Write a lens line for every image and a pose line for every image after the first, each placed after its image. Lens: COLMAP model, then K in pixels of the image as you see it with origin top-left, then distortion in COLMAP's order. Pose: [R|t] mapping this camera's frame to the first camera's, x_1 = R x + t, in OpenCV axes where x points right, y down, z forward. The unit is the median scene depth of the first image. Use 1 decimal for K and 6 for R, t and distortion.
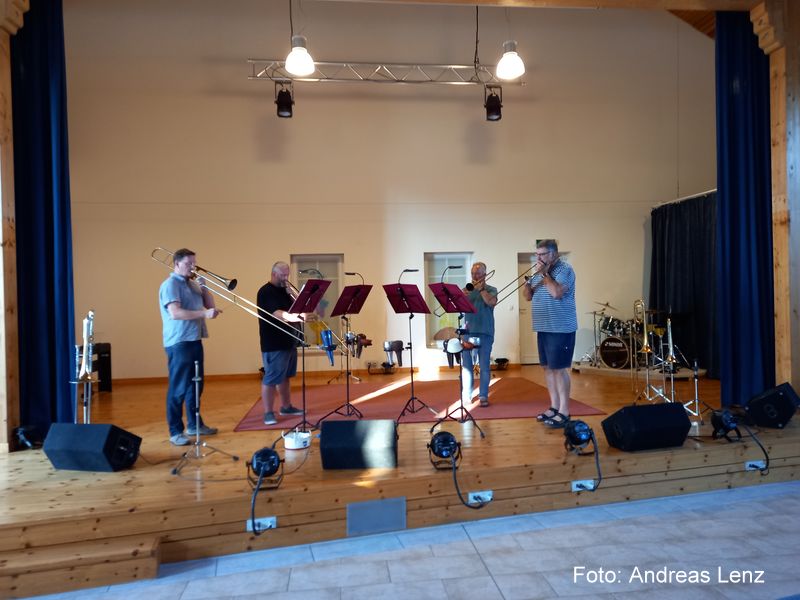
lens RADIAL K [[574.3, 0, 400.0], [0, 574.3, 300.0], [0, 0, 1]] dist [0.065736, -0.066594]
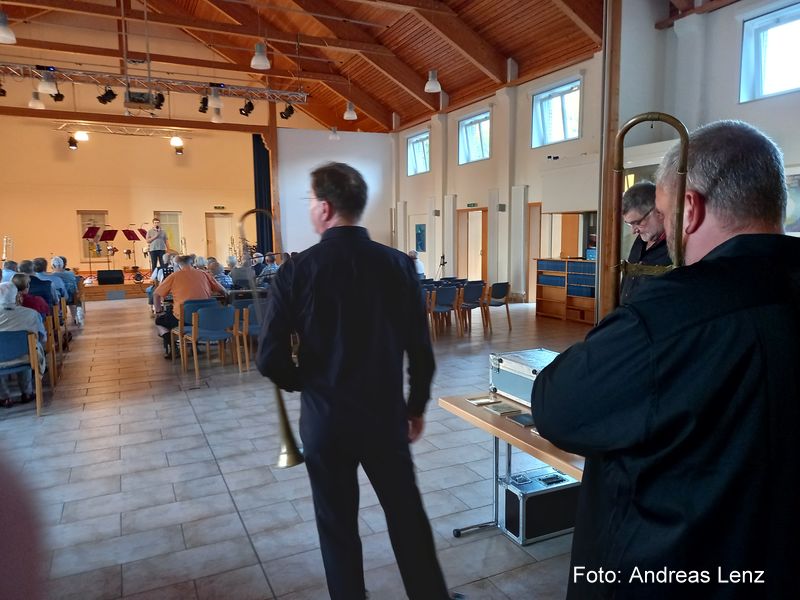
lens RADIAL K [[583.9, 0, 381.9], [0, 583.9, 291.7], [0, 0, 1]] dist [0.067198, -0.001970]
pose [[0.953113, -0.017042, 0.302135, 0.302190], [-0.012516, 0.995339, 0.095623, -0.019365], [-0.302356, -0.094921, 0.948457, -2.100899]]
